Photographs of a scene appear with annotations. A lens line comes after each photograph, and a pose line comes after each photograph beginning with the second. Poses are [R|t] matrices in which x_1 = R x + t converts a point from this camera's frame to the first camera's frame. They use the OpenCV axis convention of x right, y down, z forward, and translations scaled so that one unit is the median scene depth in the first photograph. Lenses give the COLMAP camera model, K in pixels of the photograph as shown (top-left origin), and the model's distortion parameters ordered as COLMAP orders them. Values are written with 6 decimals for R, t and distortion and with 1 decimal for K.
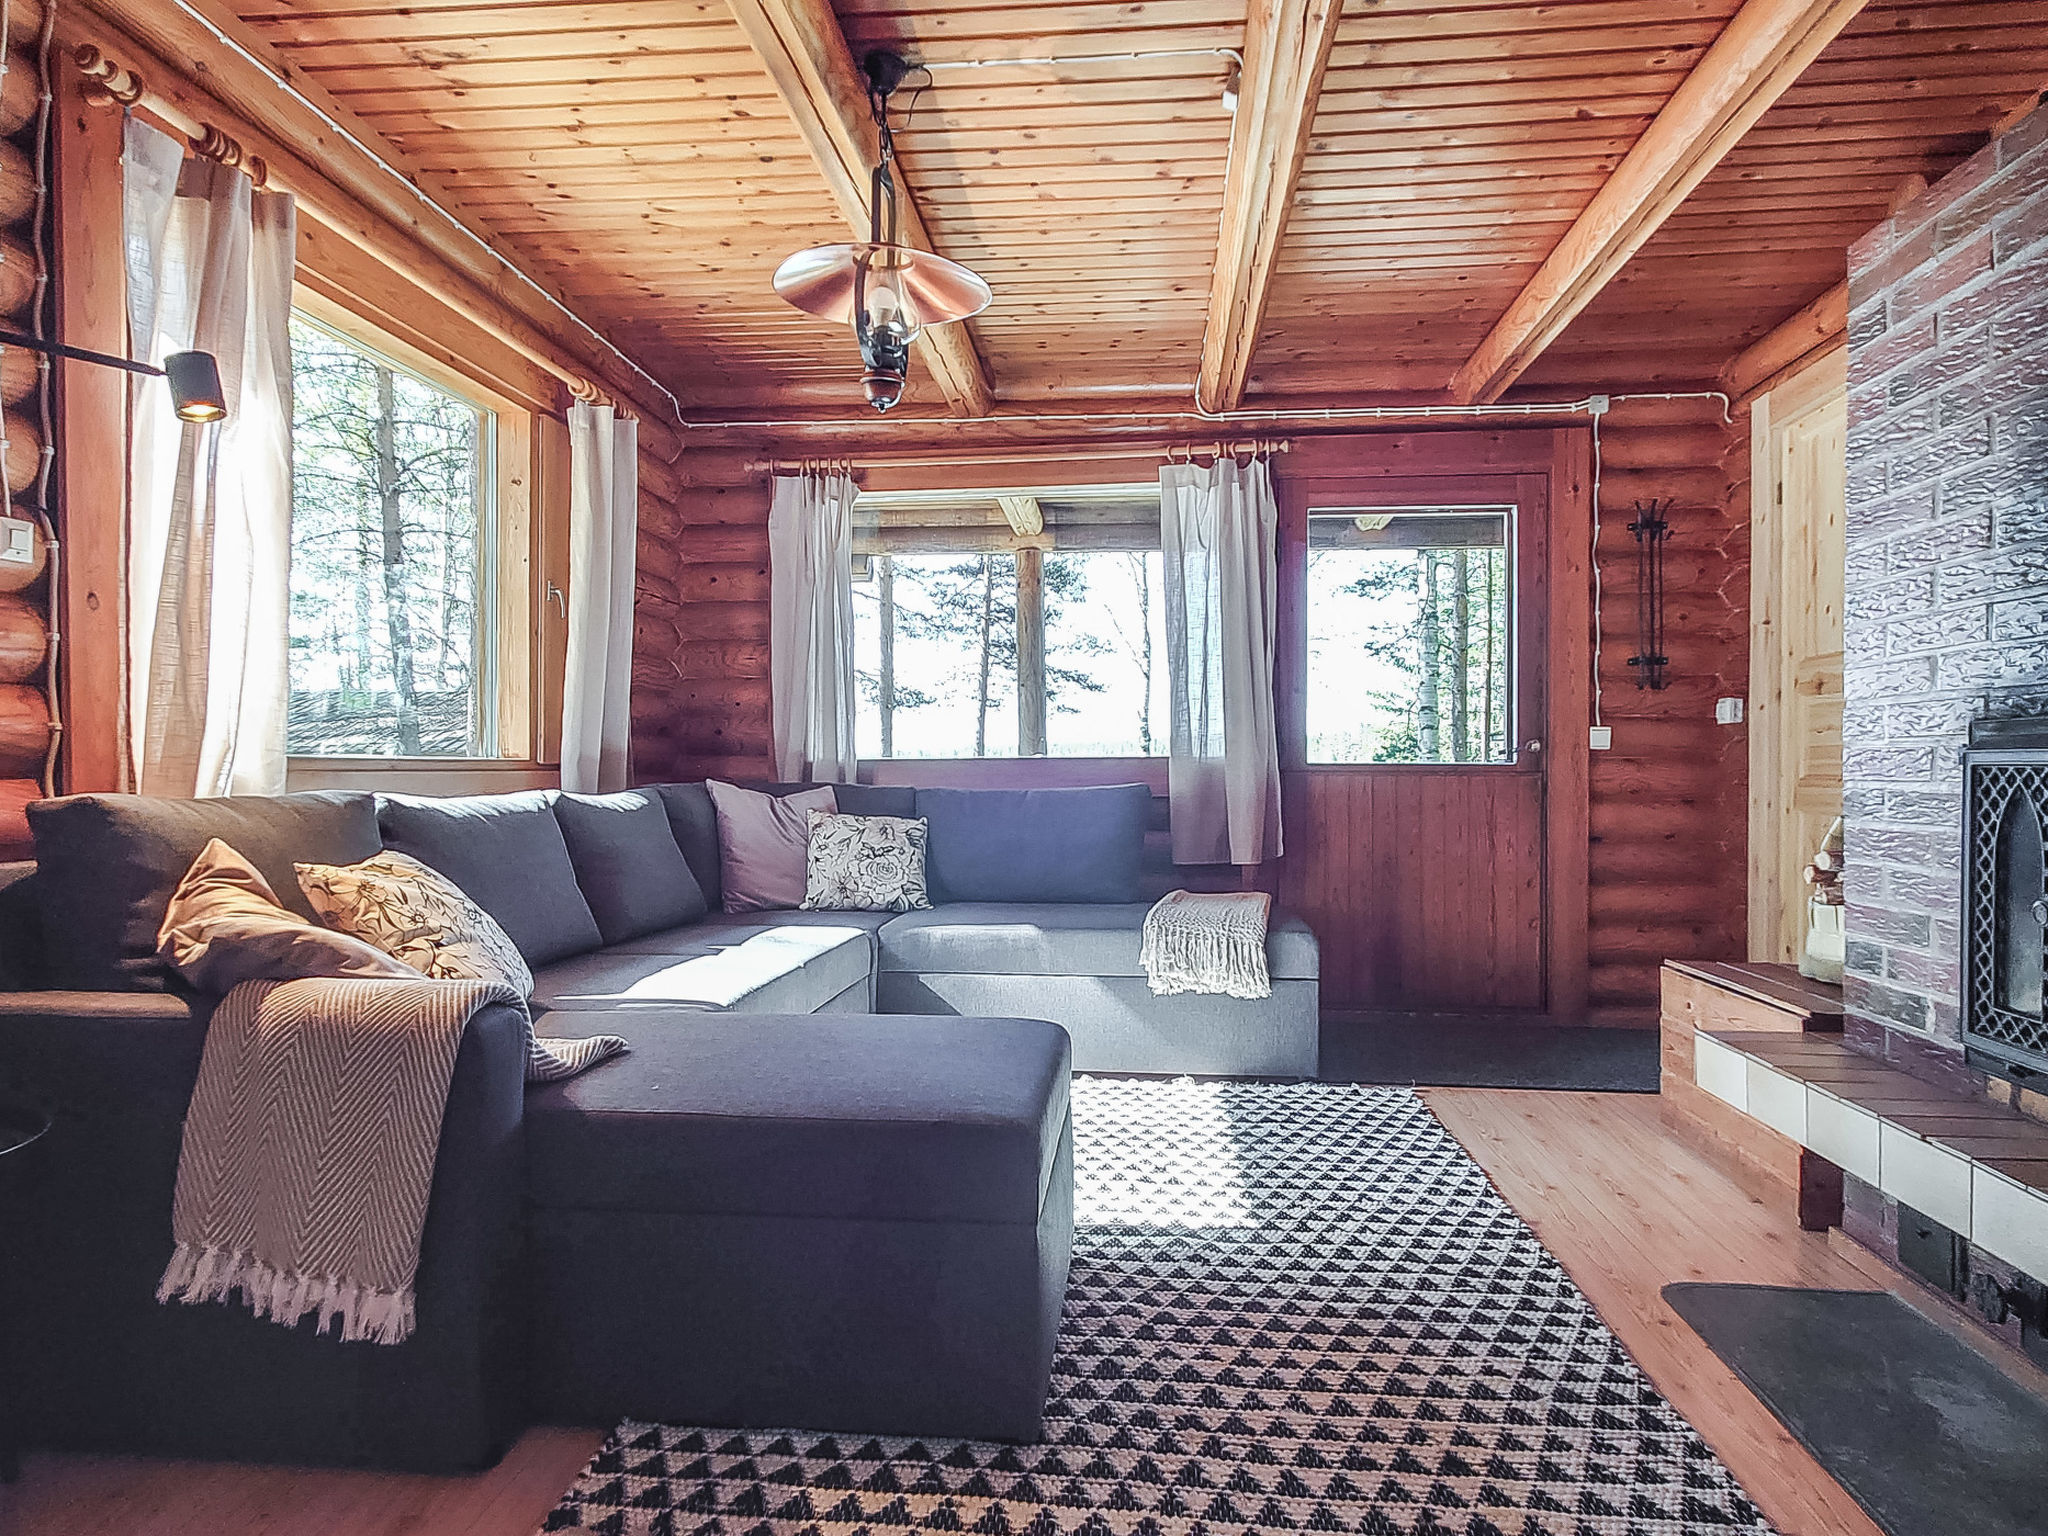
lens RADIAL K [[1422.3, 0, 1024.0], [0, 1422.3, 768.0], [0, 0, 1]] dist [0.046097, 0.091442]
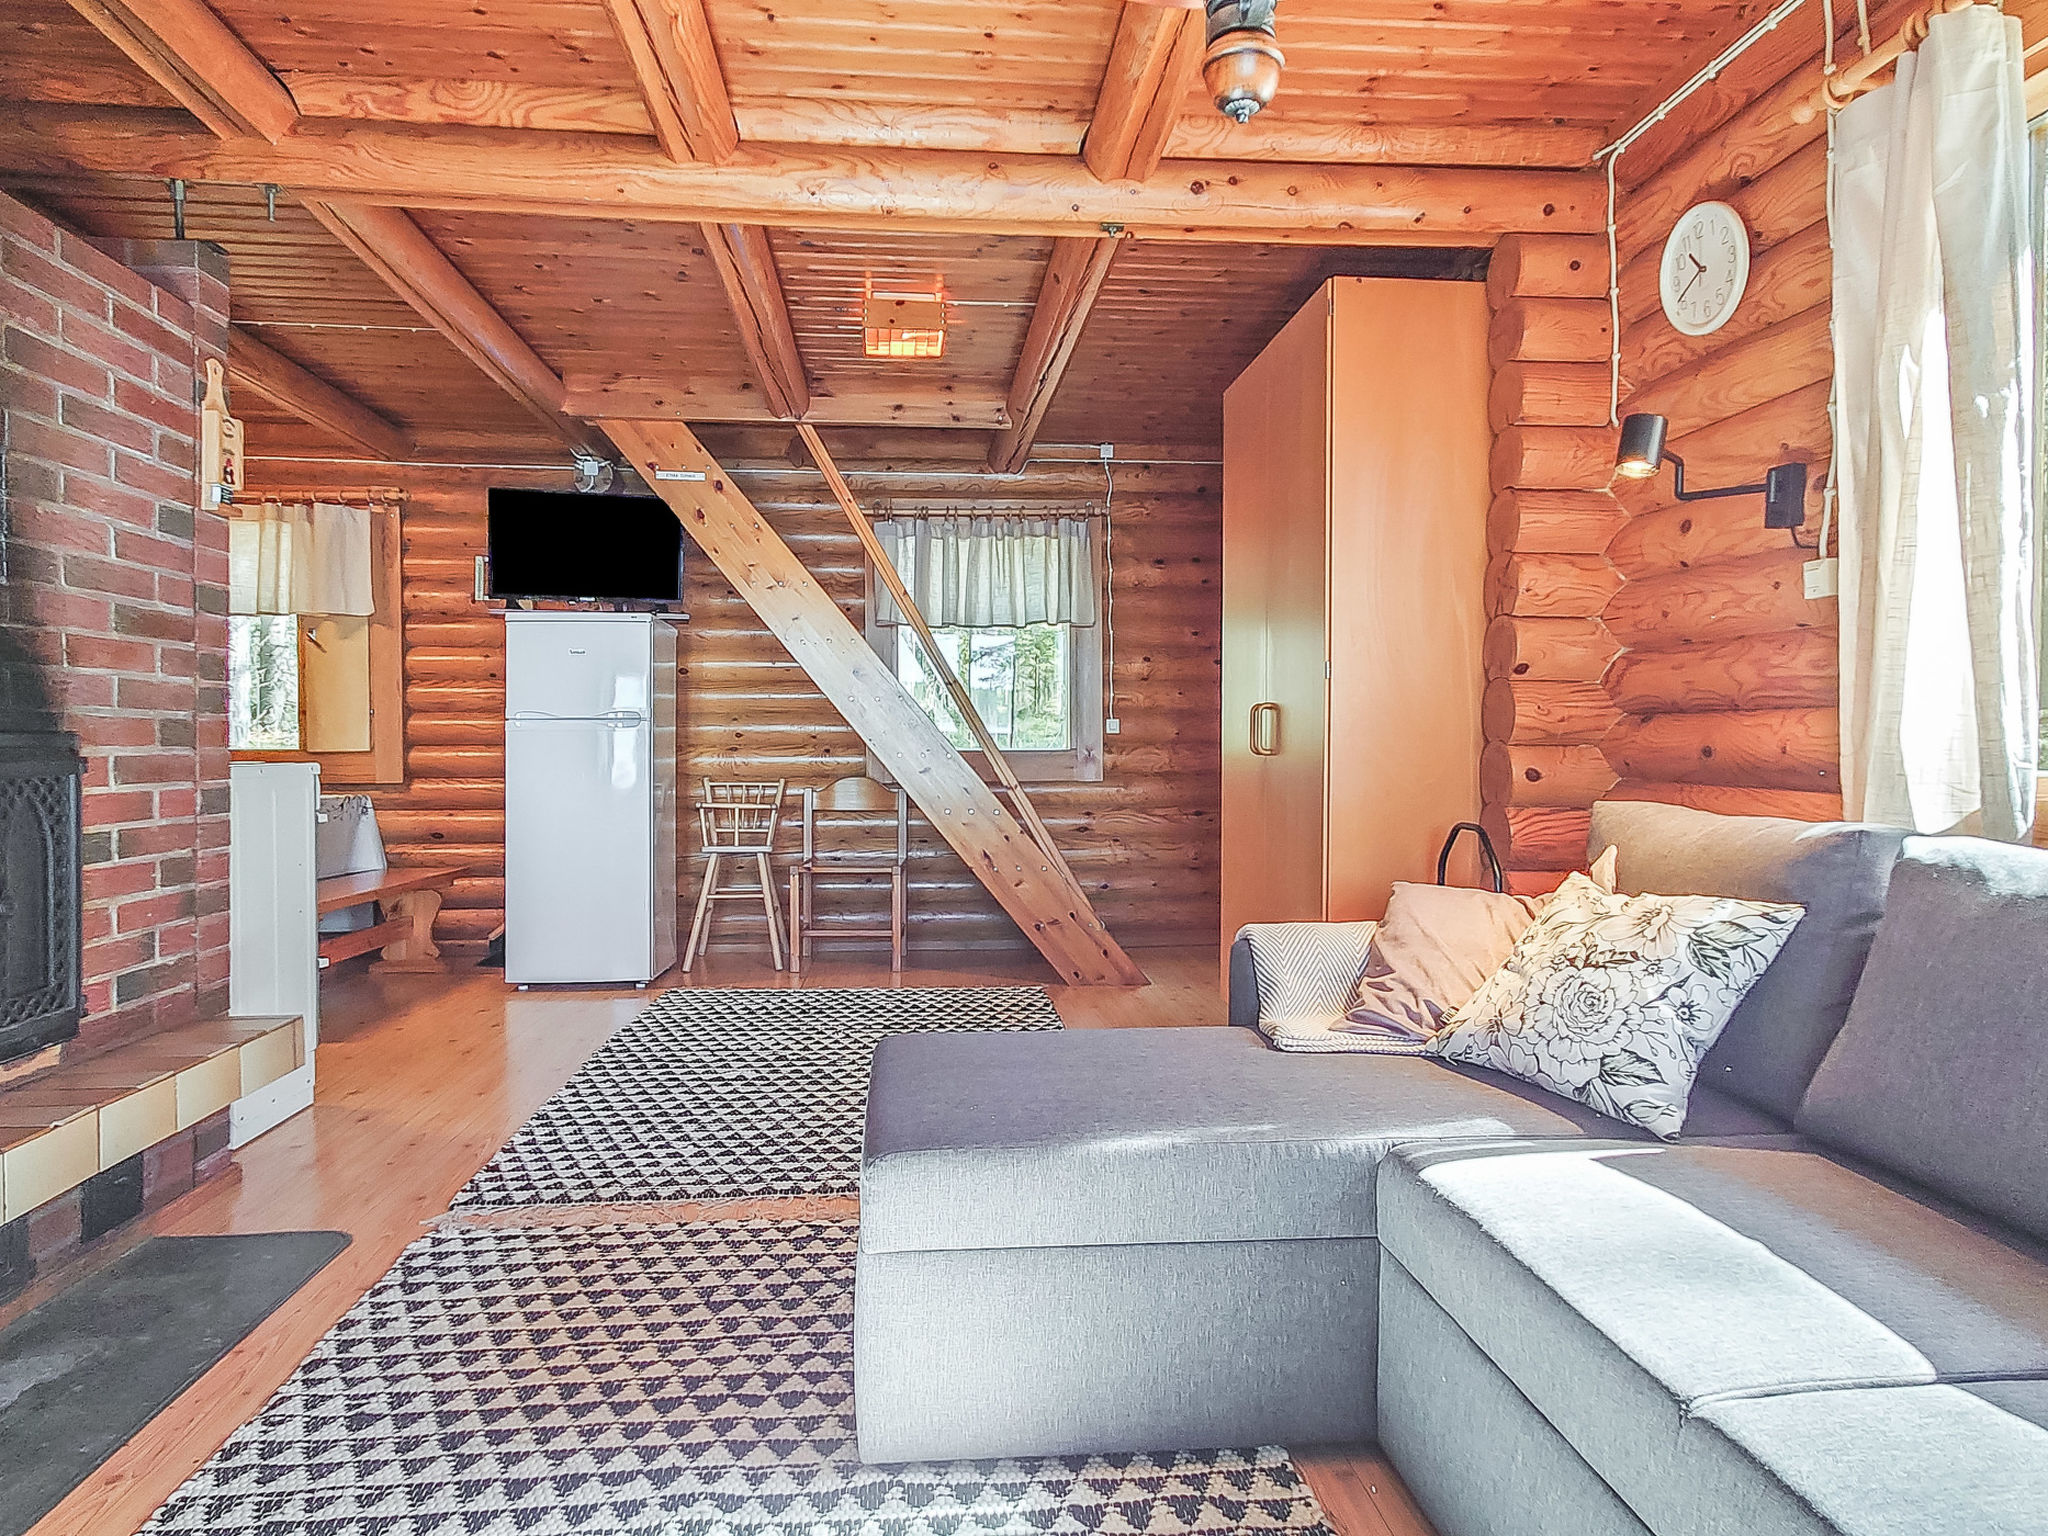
lens RADIAL K [[1422.3, 0, 1024.0], [0, 1422.3, 768.0], [0, 0, 1]] dist [0.046097, 0.091442]
pose [[-0.983421, -0.001681, -0.181331, 0.042139], [-0.004840, 0.999844, 0.016982, -0.013767], [0.181274, 0.017578, -0.983275, 0.857149]]
